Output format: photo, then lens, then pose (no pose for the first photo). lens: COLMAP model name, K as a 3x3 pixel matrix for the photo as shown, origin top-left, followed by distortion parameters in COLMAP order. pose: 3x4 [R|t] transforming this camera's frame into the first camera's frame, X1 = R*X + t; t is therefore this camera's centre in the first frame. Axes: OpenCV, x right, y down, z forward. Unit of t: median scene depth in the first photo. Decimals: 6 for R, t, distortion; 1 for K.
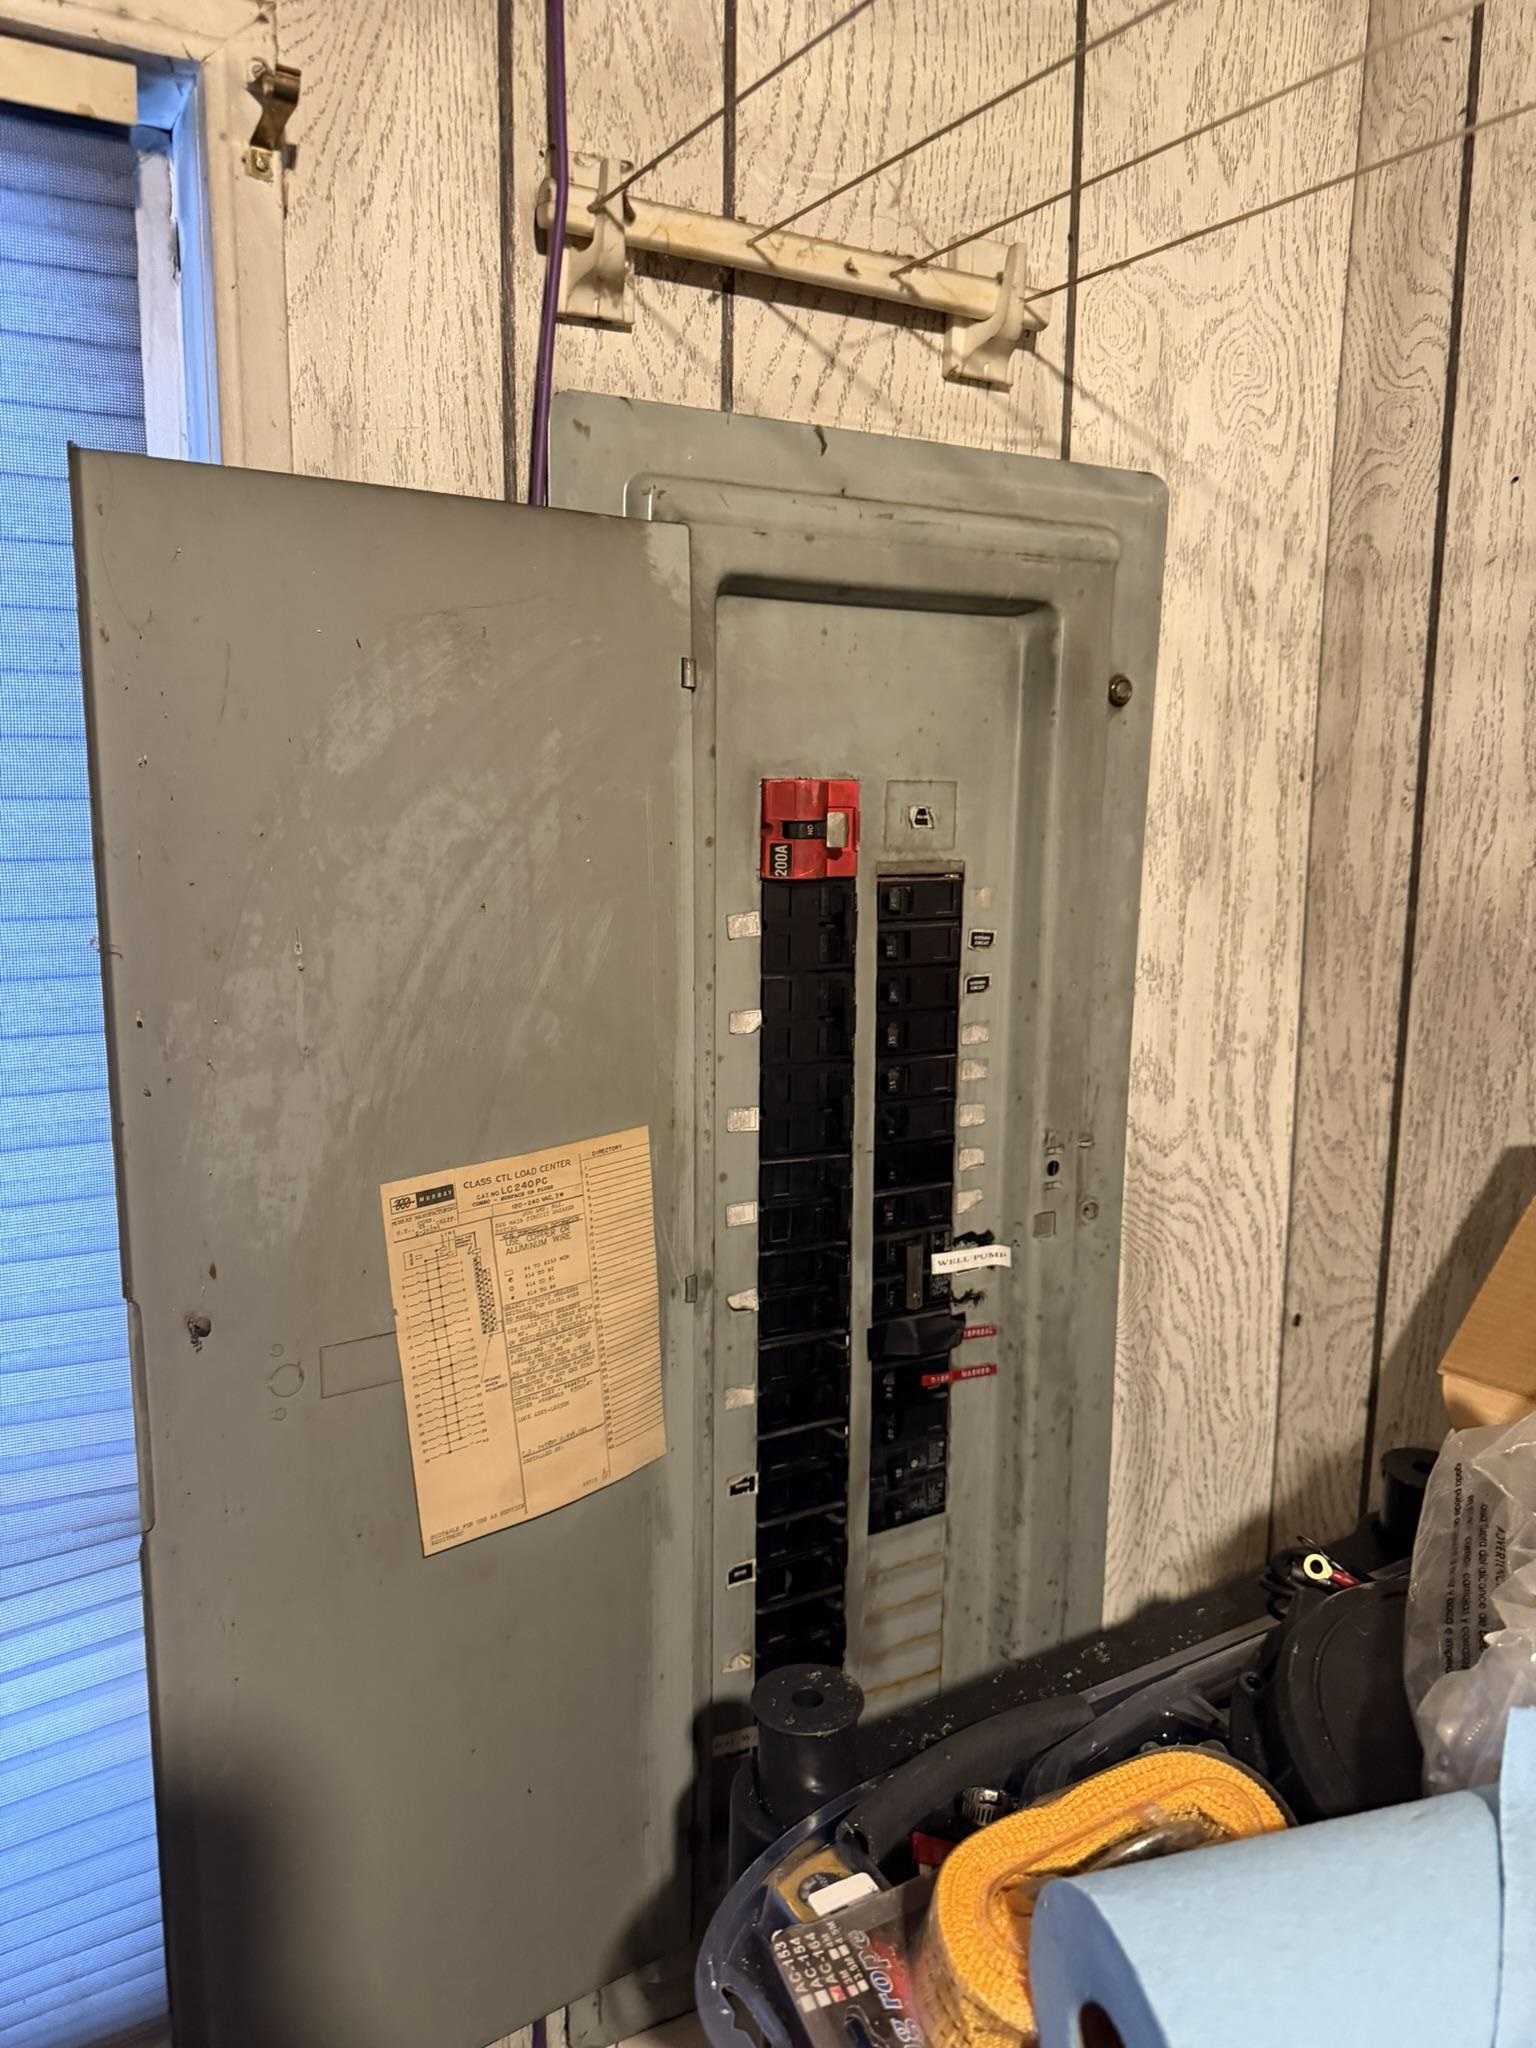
lens RADIAL K [[1453.8, 0, 755.9], [0, 1453.8, 1030.4], [0, 0, 1]] dist [-0.004327, -0.007523]
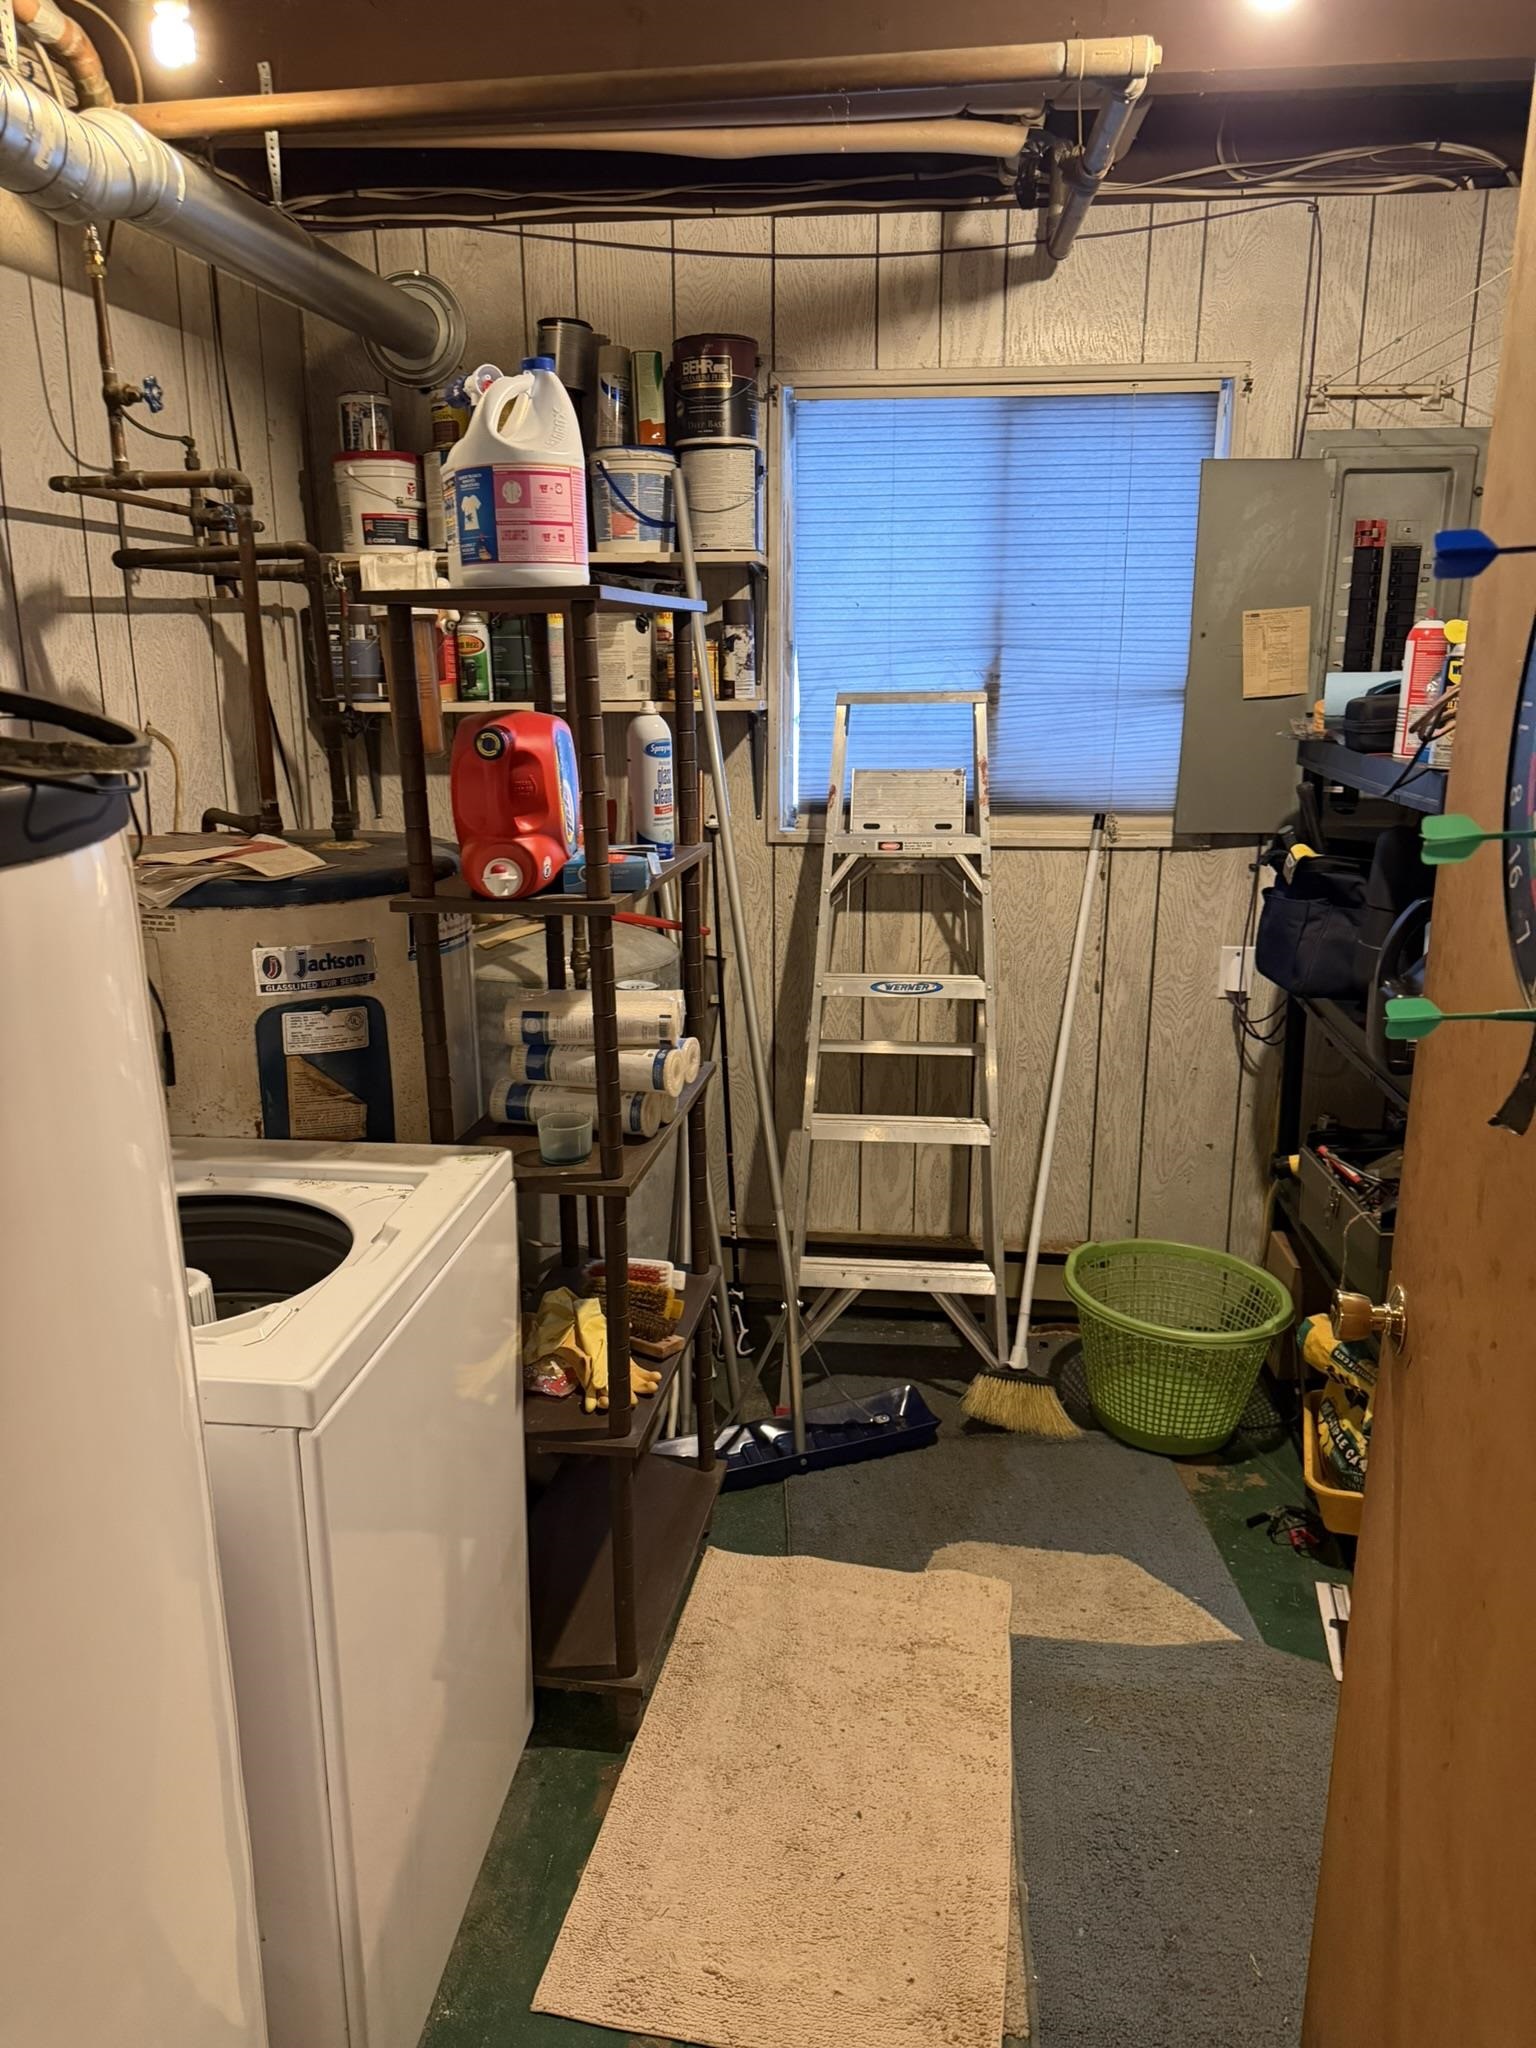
lens RADIAL K [[1453.8, 0, 758.5], [0, 1453.8, 1008.6], [0, 0, 1]] dist [-0.004327, -0.007523]
pose [[0.802478, 0.145894, -0.578571, 1.298474], [-0.087051, 0.987898, 0.128371, 0.851749], [0.590298, -0.052650, 0.805467, -3.532535]]
